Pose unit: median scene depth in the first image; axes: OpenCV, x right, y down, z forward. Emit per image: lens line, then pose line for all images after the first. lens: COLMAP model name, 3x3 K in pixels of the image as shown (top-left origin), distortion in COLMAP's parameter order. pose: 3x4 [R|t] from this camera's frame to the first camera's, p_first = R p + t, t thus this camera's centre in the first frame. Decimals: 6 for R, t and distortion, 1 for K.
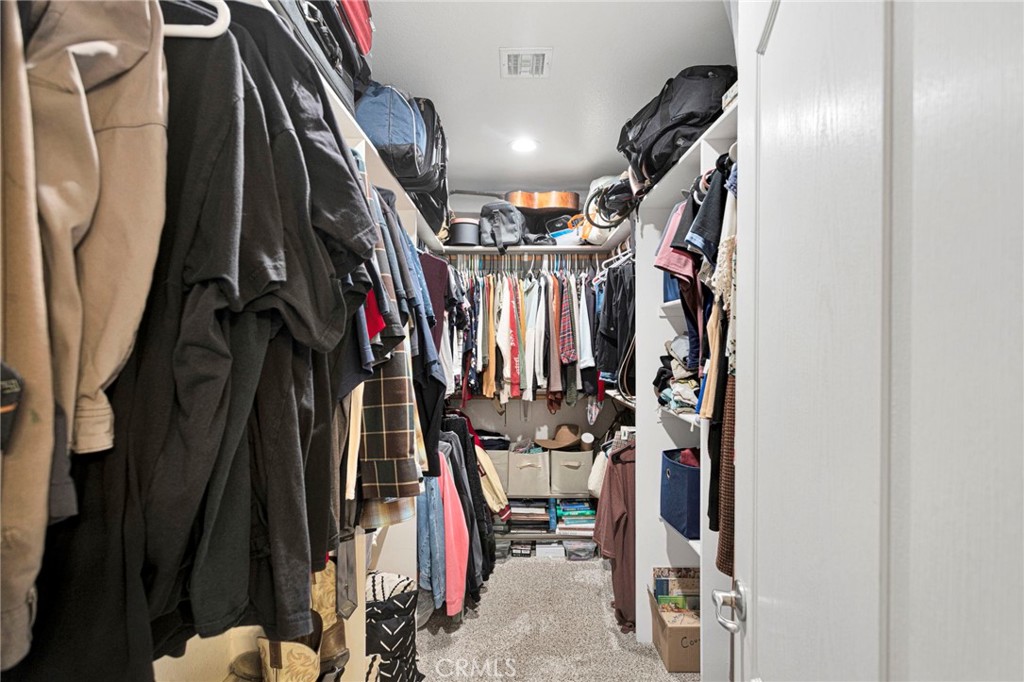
lens RADIAL K [[486.4, 0, 505.8], [0, 486.4, 341.1], [0, 0, 1]] dist [0.001671, 0.000717]
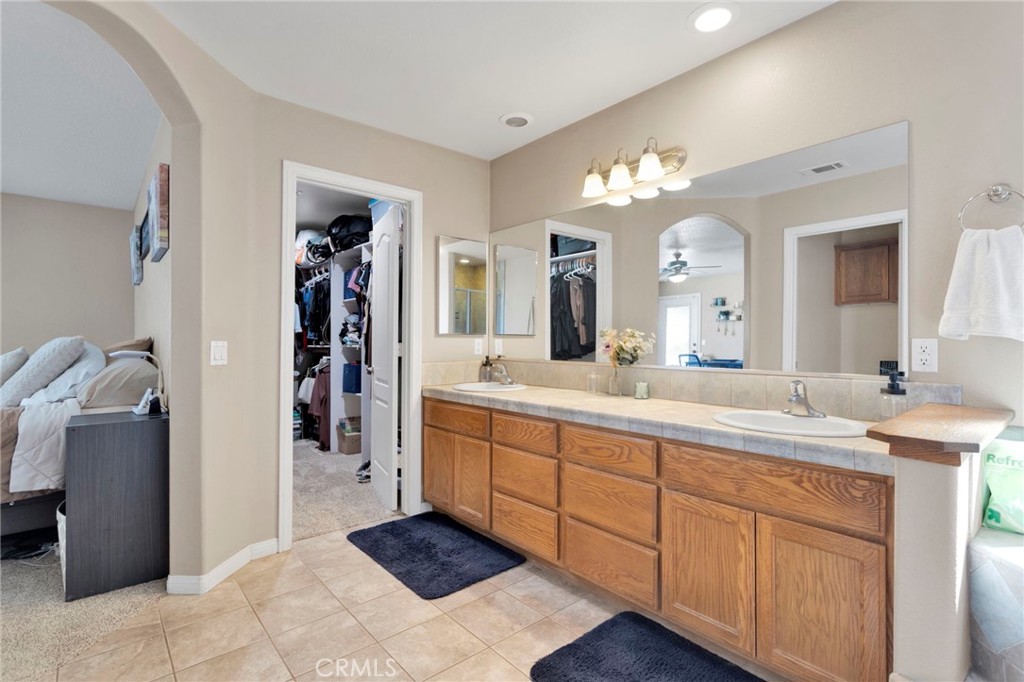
lens RADIAL K [[486.4, 0, 507.8], [0, 486.4, 337.3], [0, 0, 1]] dist [0.001671, 0.000717]
pose [[0.765124, 0.004277, 0.643869, -0.561342], [-0.001804, 0.999988, -0.004500, 0.107959], [-0.643881, 0.002282, 0.765122, -1.250784]]
